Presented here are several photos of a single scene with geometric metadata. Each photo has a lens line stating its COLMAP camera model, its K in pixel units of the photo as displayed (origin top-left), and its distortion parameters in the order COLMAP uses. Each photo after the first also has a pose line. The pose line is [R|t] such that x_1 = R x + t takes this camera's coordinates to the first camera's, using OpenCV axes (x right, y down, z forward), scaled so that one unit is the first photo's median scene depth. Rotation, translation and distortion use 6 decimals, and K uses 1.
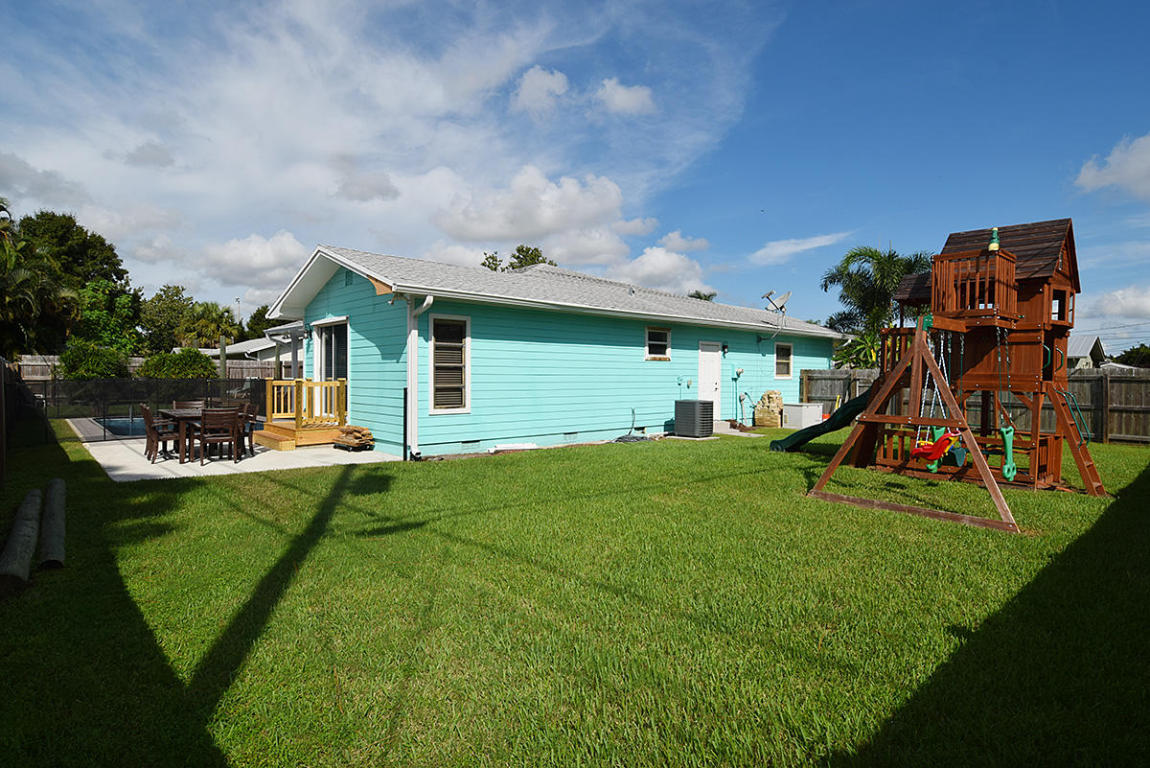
lens RADIAL K [[611.4, 0, 559.4], [0, 611.4, 408.2], [0, 0, 1]] dist [0.001340, -0.001013]
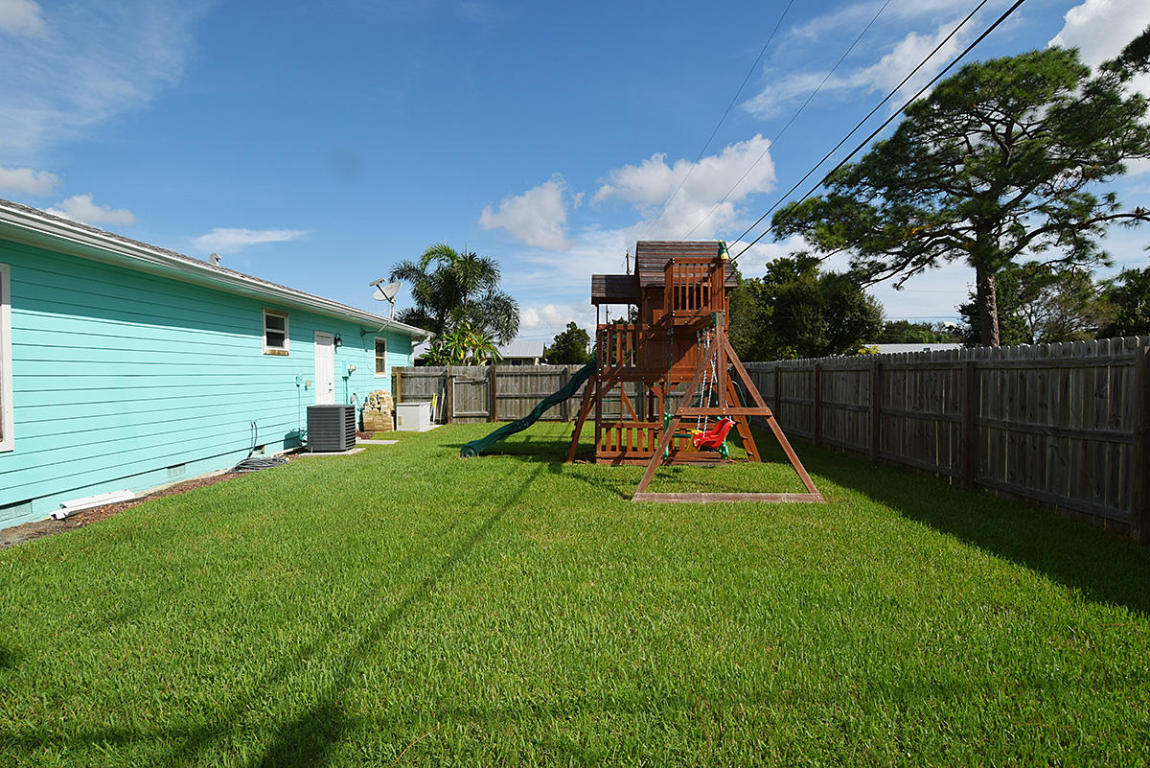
lens RADIAL K [[623.0, 0, 575.0], [0, 623.0, 384.0], [0, 0, 1]] dist [0.001941, -0.013640]
pose [[0.654946, -0.024764, 0.755270, -0.146634], [0.053769, 0.998457, -0.013889, -0.009718], [-0.753761, 0.049706, 0.655267, 0.185719]]
